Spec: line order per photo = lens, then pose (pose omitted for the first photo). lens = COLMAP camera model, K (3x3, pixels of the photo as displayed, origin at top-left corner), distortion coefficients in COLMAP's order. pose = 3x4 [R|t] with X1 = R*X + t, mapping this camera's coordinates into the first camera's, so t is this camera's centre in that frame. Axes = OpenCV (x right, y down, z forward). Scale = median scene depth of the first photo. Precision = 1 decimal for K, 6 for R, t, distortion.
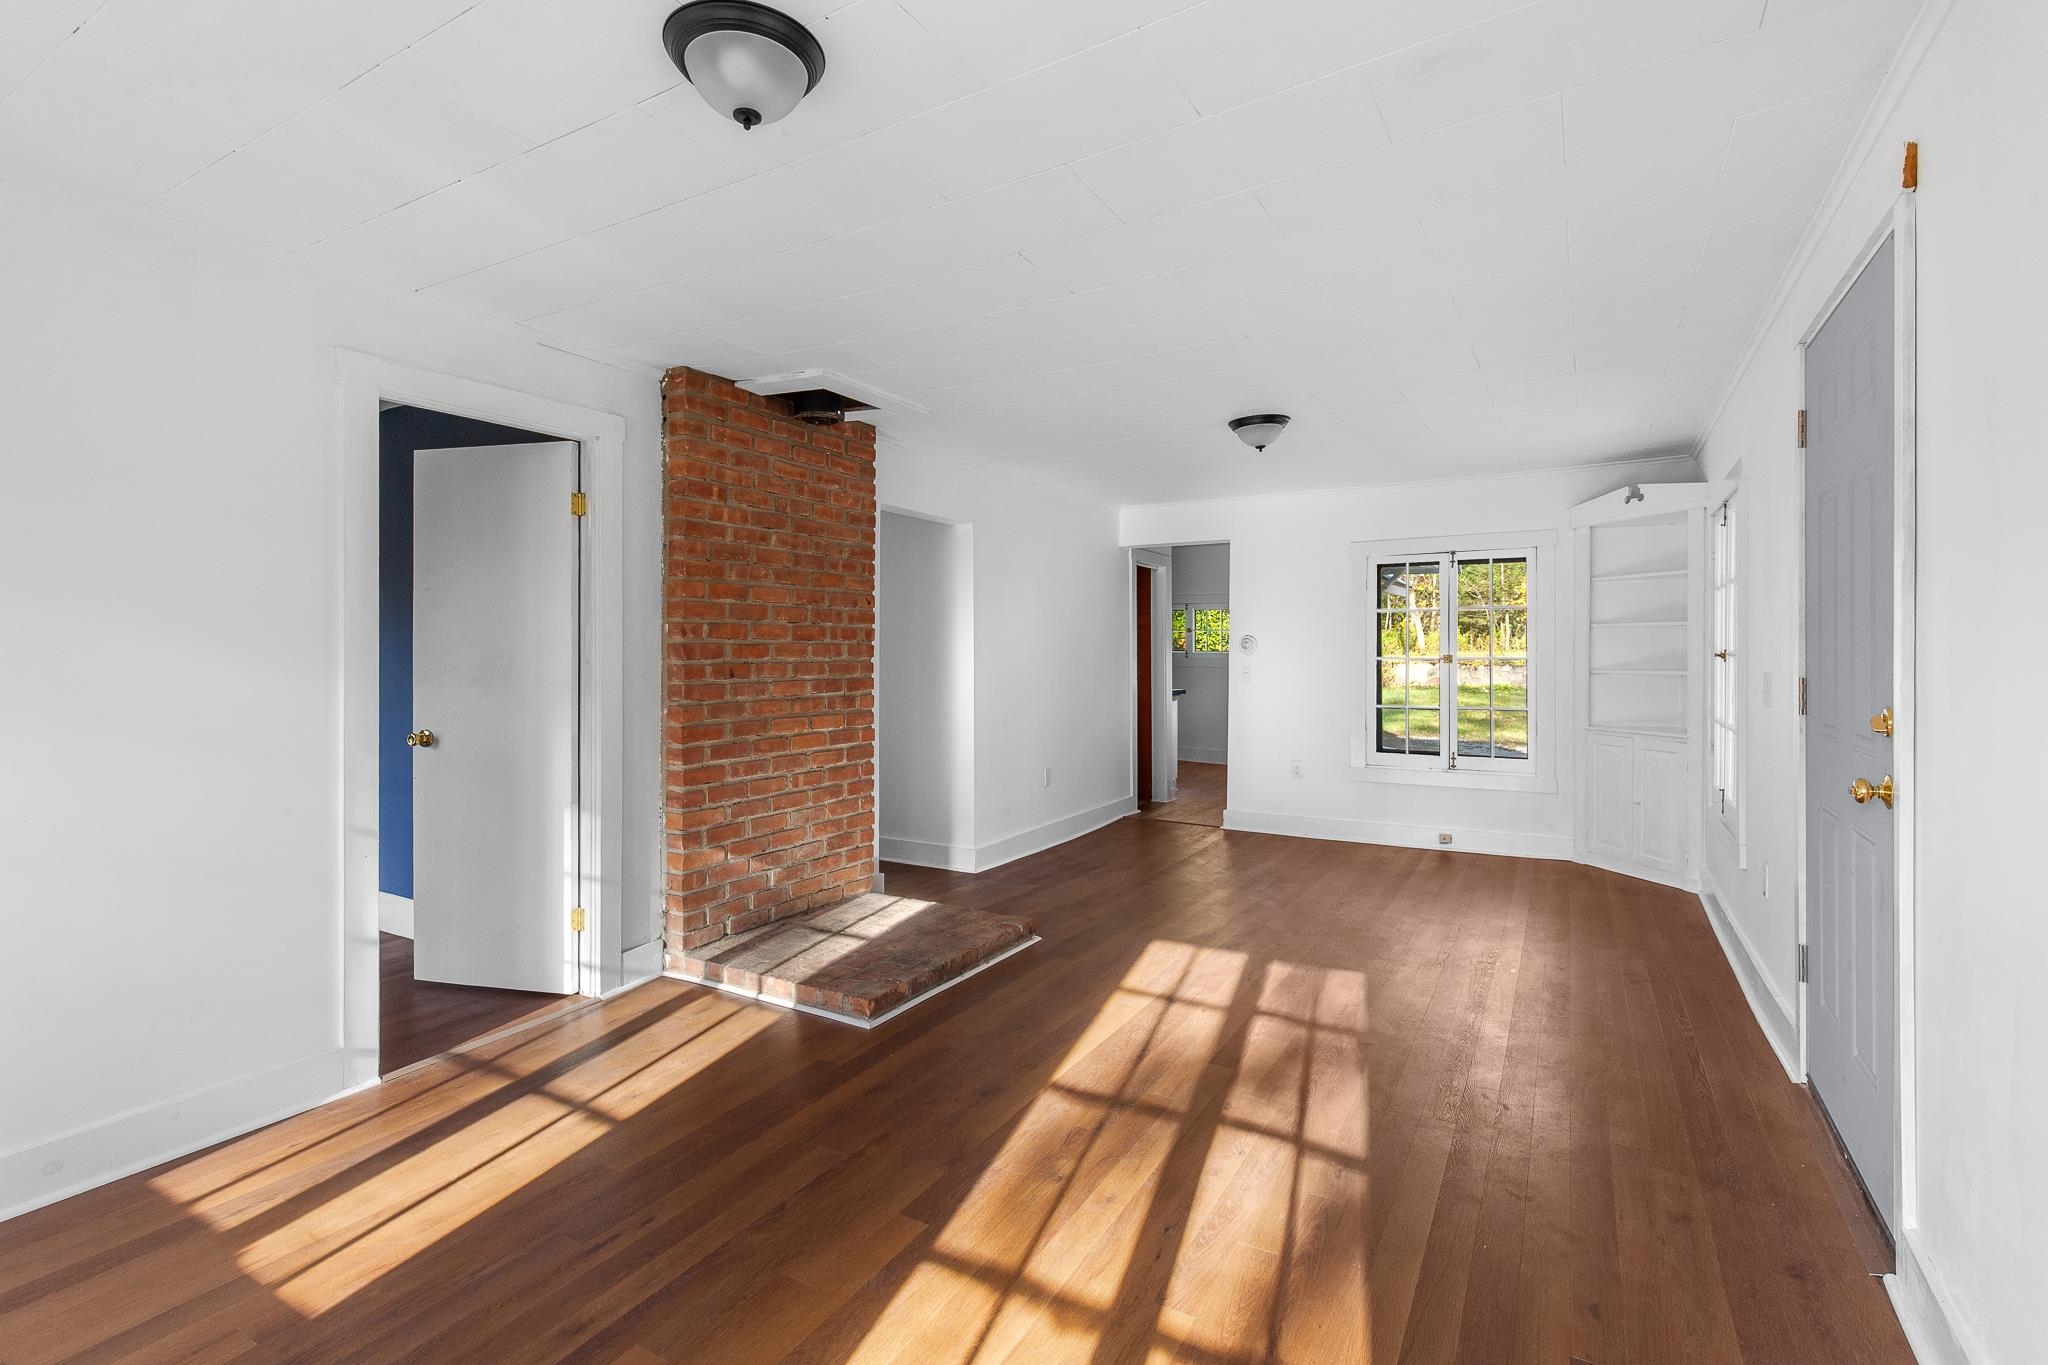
lens RADIAL K [[954.6, 0, 1027.5], [0, 954.6, 640.6], [0, 0, 1]] dist [0.006292, -0.000882]
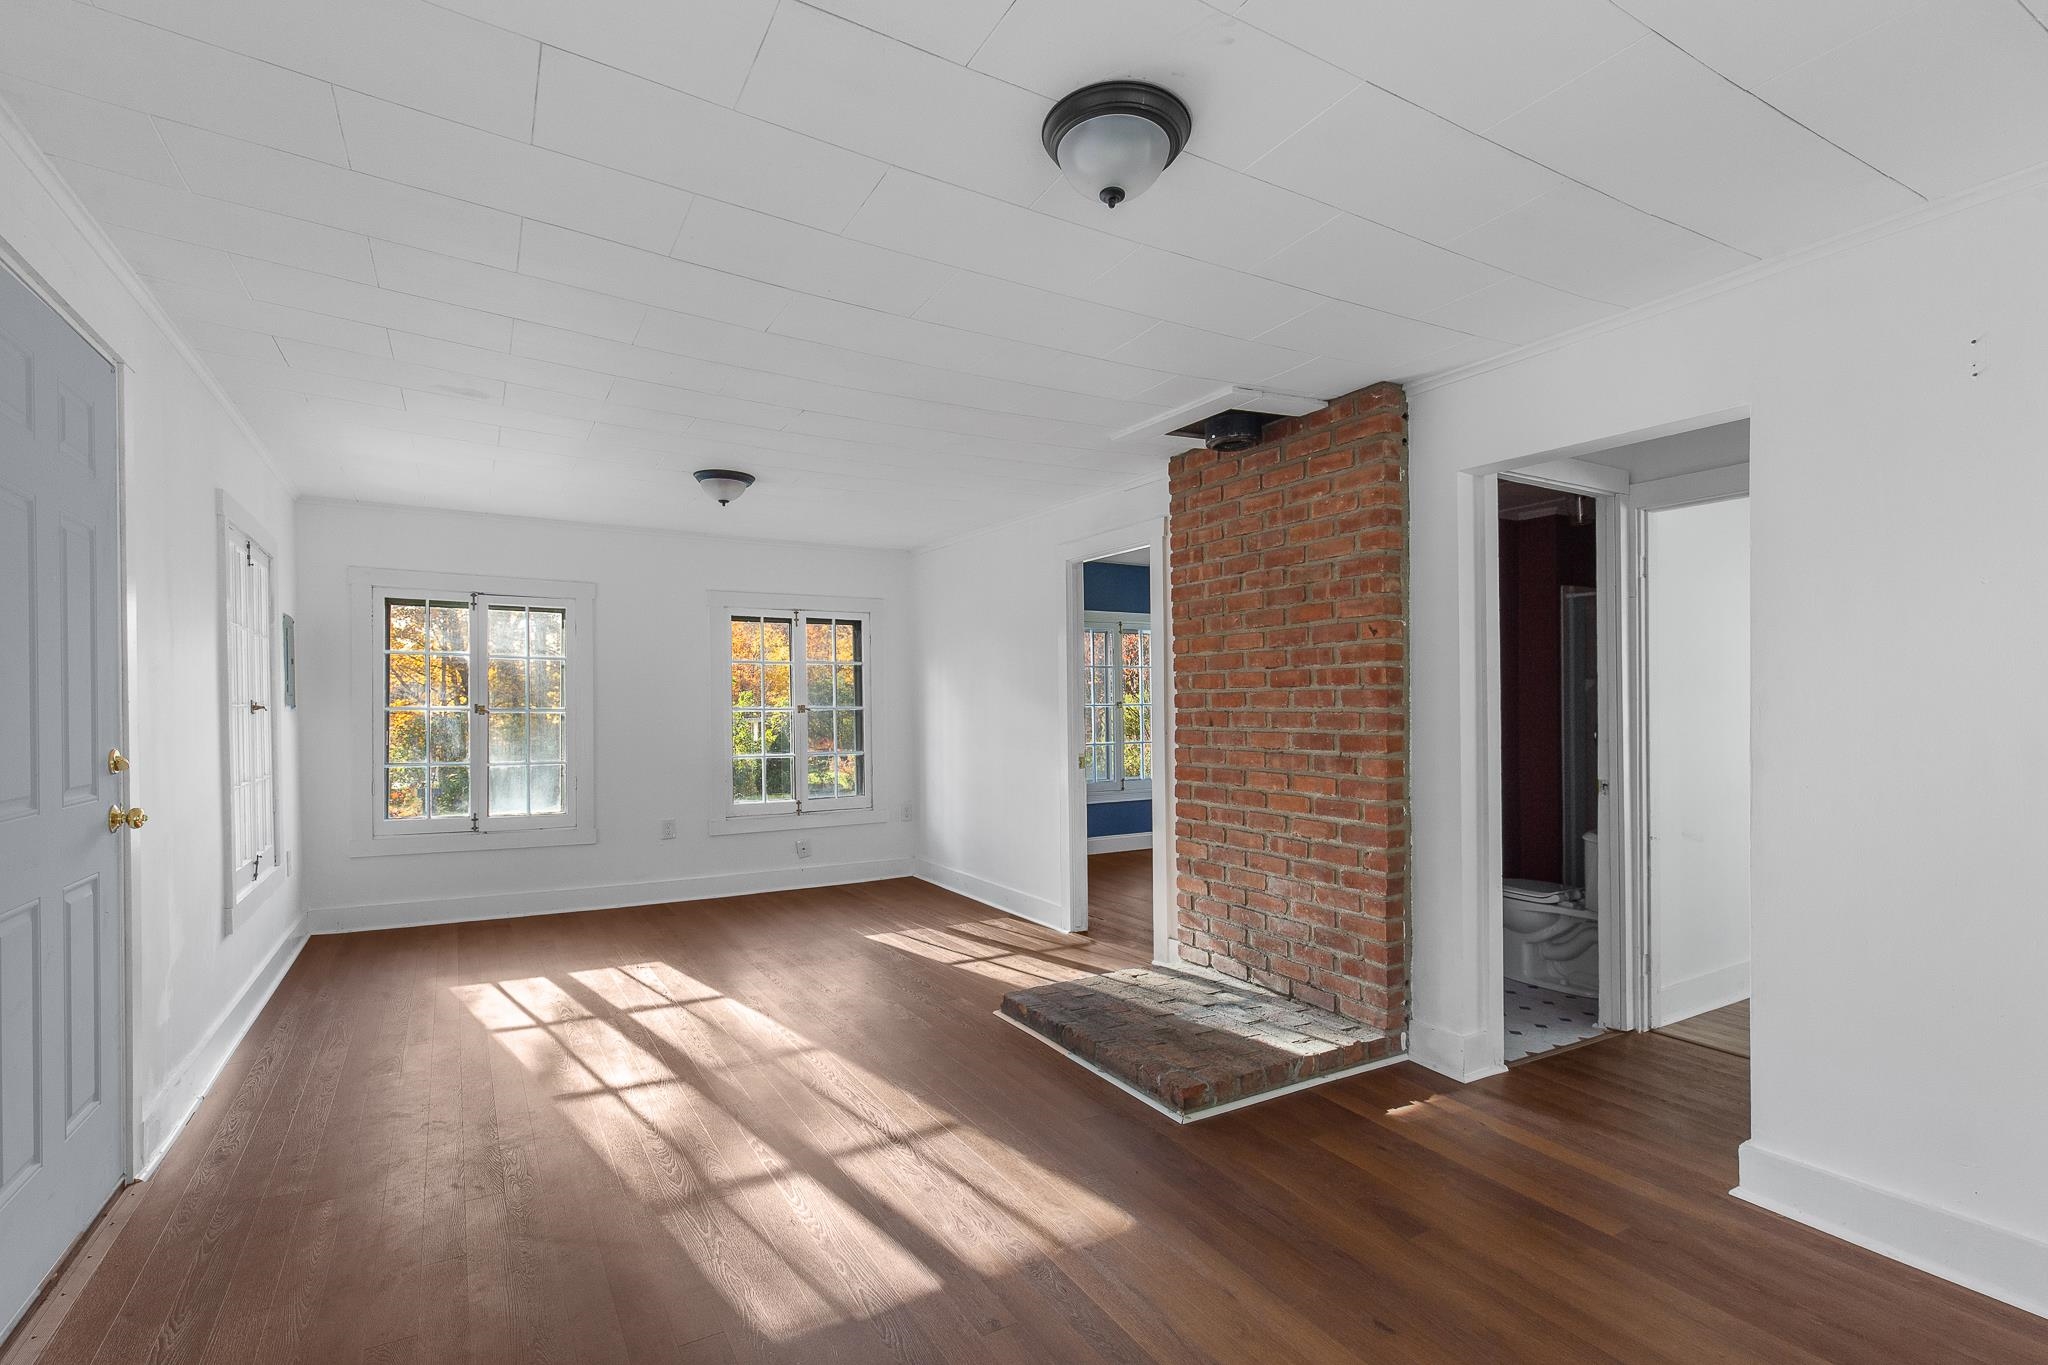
lens RADIAL K [[954.6, 0, 1011.4], [0, 954.6, 708.1], [0, 0, 1]] dist [0.006292, -0.000882]
pose [[-0.497735, 0.004325, -0.867319, 0.705924], [0.012807, 0.999915, -0.002364, 0.018919], [0.867235, -0.012284, -0.497748, 1.320558]]
